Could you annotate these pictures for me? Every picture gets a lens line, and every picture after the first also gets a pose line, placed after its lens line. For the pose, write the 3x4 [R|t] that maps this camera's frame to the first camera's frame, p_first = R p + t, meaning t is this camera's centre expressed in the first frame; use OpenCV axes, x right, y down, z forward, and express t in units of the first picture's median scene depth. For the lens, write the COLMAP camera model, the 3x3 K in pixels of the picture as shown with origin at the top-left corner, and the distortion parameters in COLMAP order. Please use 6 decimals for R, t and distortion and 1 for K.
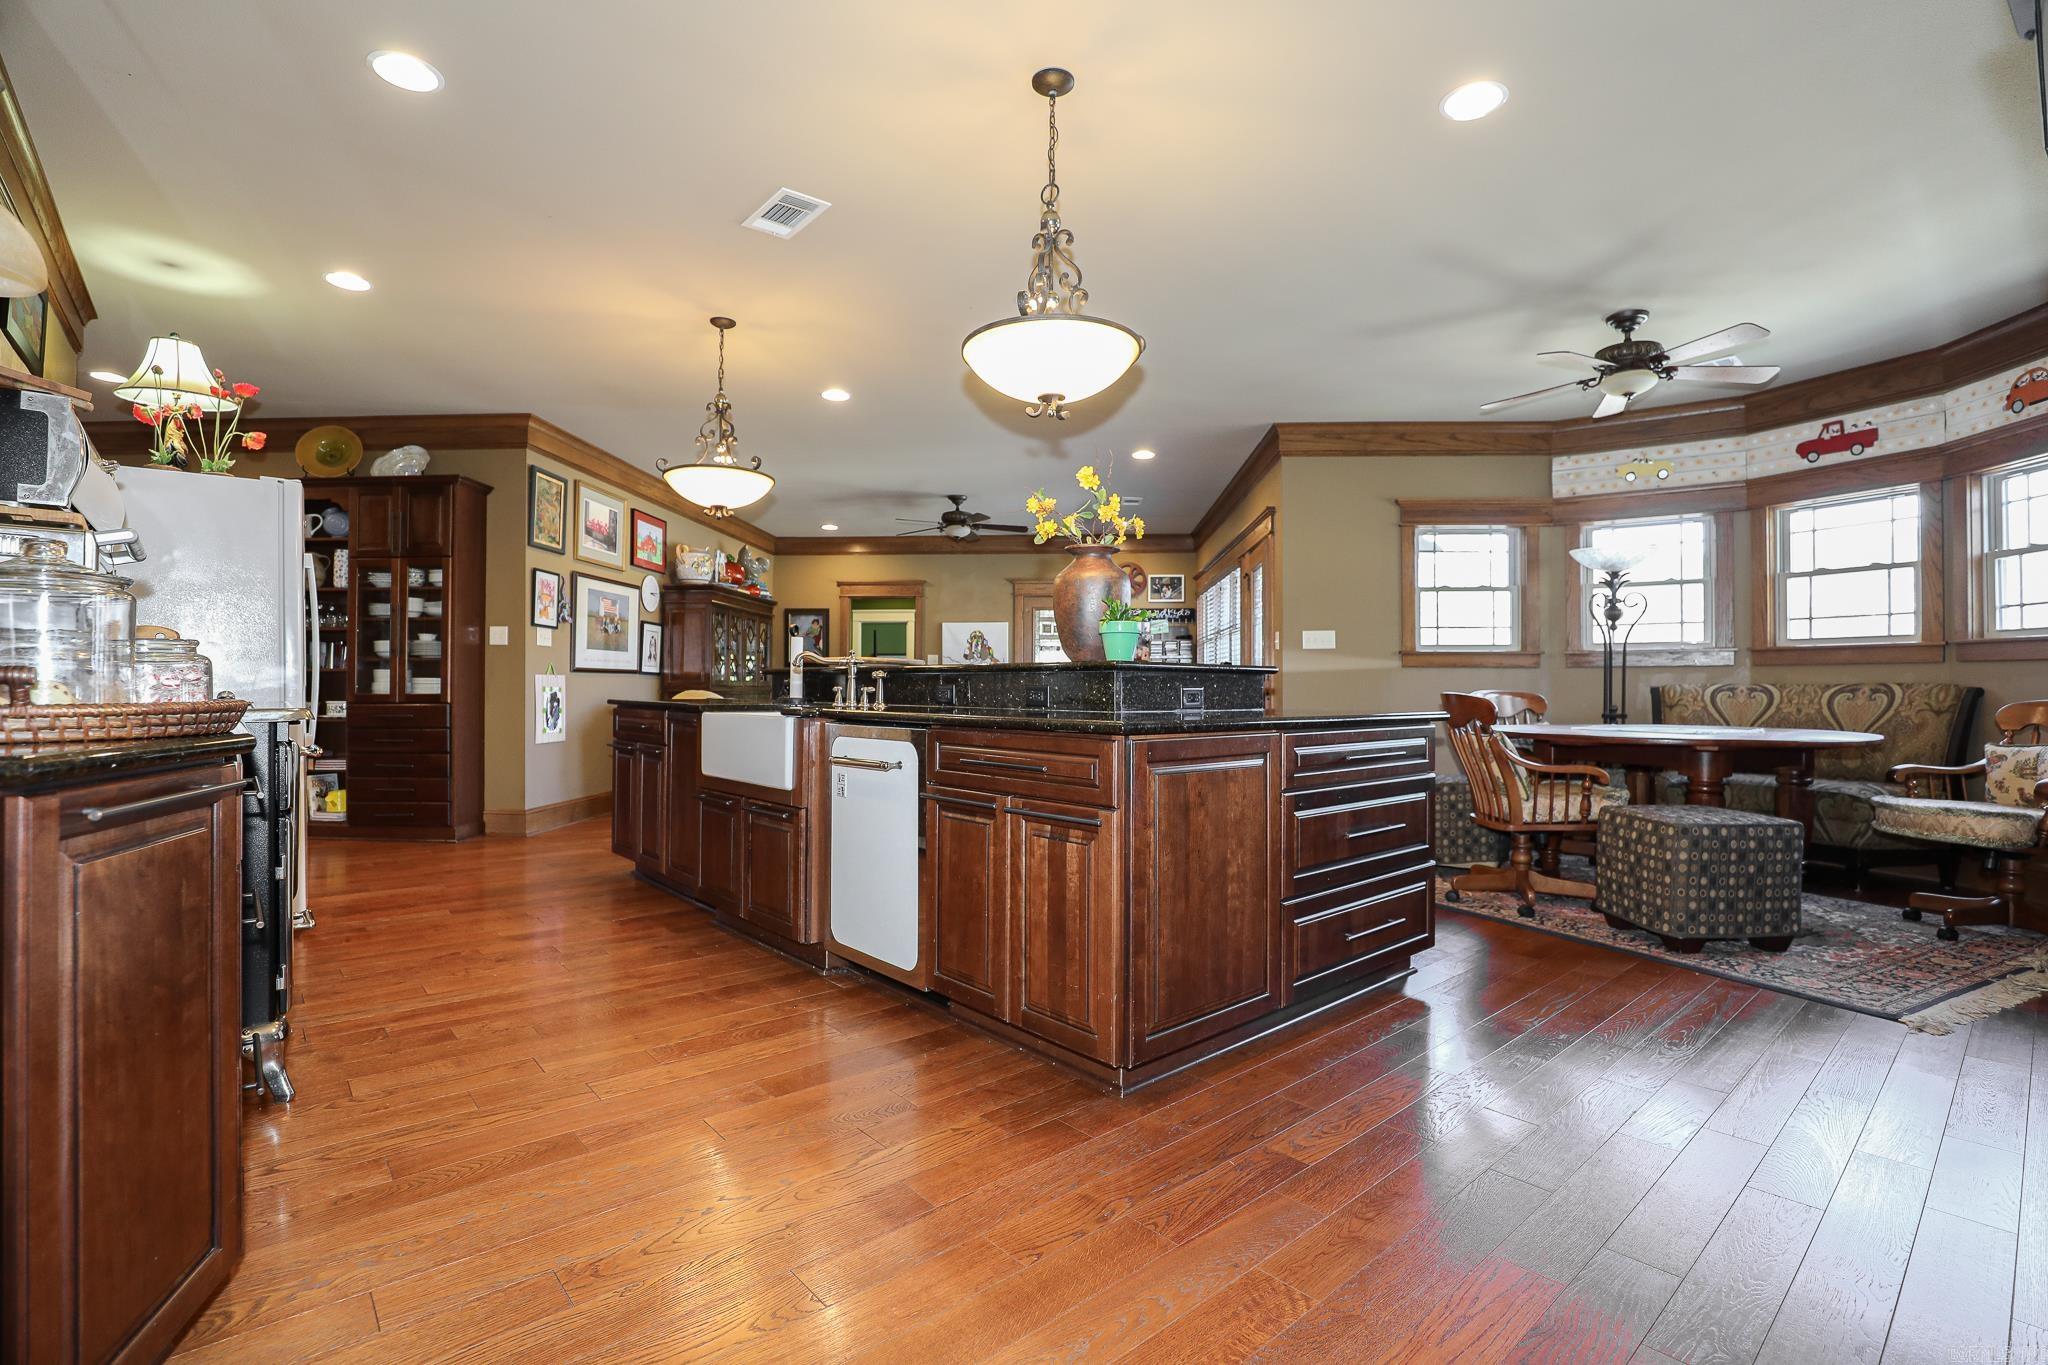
lens RADIAL K [[934.0, 0, 1028.0], [0, 934.0, 684.1], [0, 0, 1]] dist [-0.034865, 0.006958]
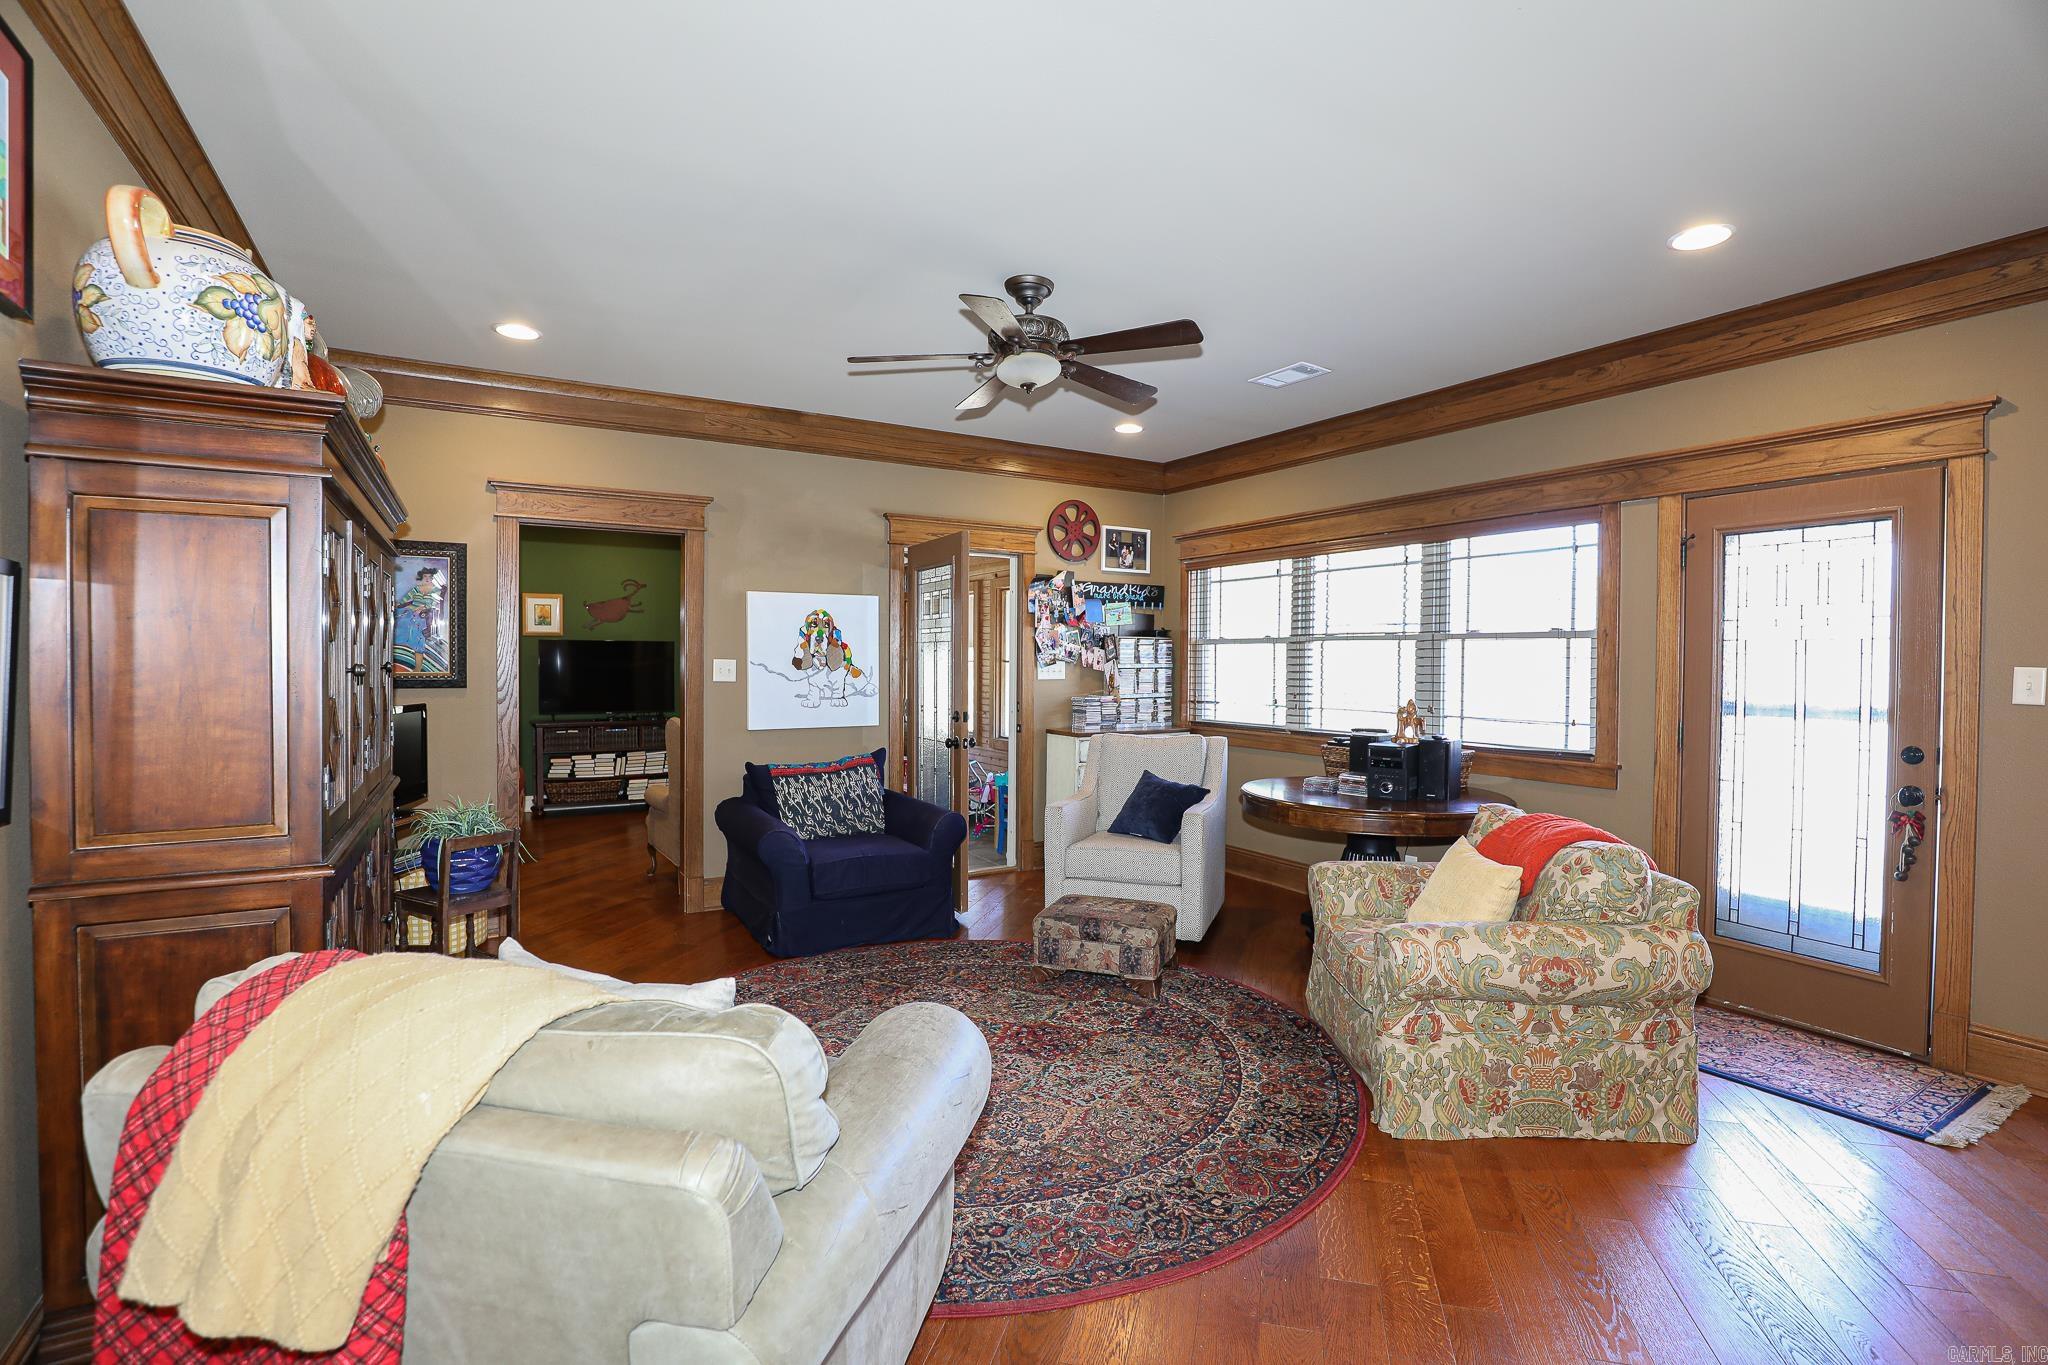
lens RADIAL K [[934.0, 0, 1005.5], [0, 934.0, 680.5], [0, 0, 1]] dist [-0.034865, 0.006958]
pose [[0.838121, -0.009459, 0.545403, -0.403381], [-0.005617, 0.999647, 0.025969, -0.056314], [-0.545456, -0.024828, 0.837772, 0.890275]]
